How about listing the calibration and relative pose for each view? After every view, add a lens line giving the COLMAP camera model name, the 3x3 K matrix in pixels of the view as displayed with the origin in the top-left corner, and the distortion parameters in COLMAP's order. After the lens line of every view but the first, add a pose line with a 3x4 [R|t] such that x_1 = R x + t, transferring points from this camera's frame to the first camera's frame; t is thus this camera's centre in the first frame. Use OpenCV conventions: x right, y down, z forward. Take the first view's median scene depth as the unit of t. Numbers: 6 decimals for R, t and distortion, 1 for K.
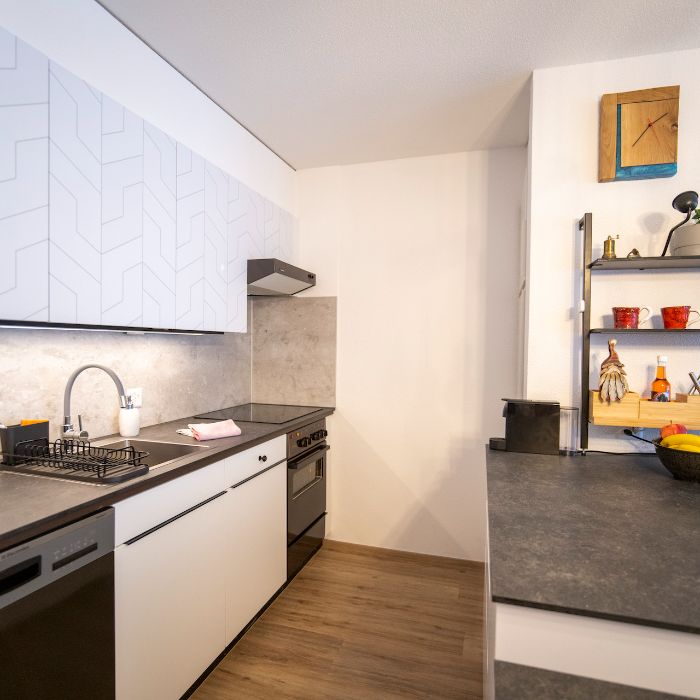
lens RADIAL K [[463.3, 0, 348.0], [0, 463.3, 352.6], [0, 0, 1]] dist [-0.025596, 0.013832]
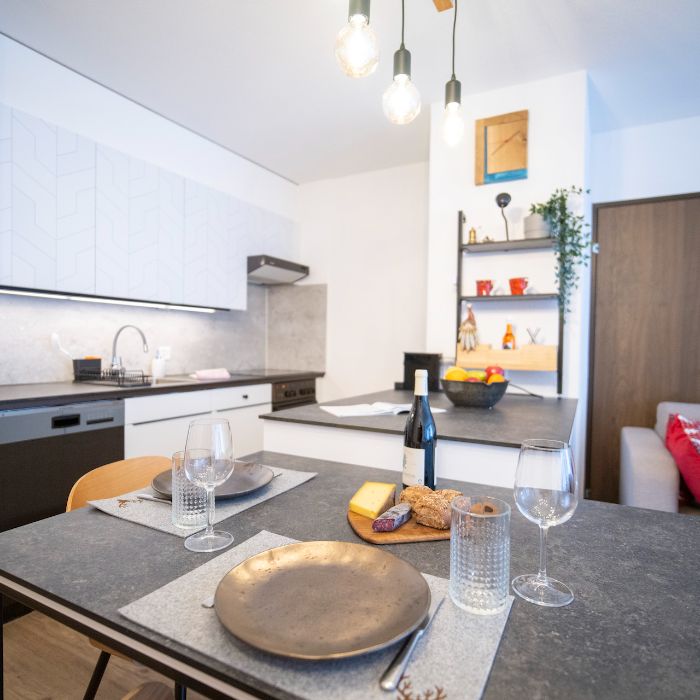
lens RADIAL K [[463.3, 0, 335.6], [0, 463.3, 349.2], [0, 0, 1]] dist [-0.025596, 0.013832]
pose [[0.976394, 0.007606, -0.215863, 0.337323], [-0.008905, 0.999948, -0.005044, 0.078013], [0.215813, 0.006848, 0.976411, -0.274783]]
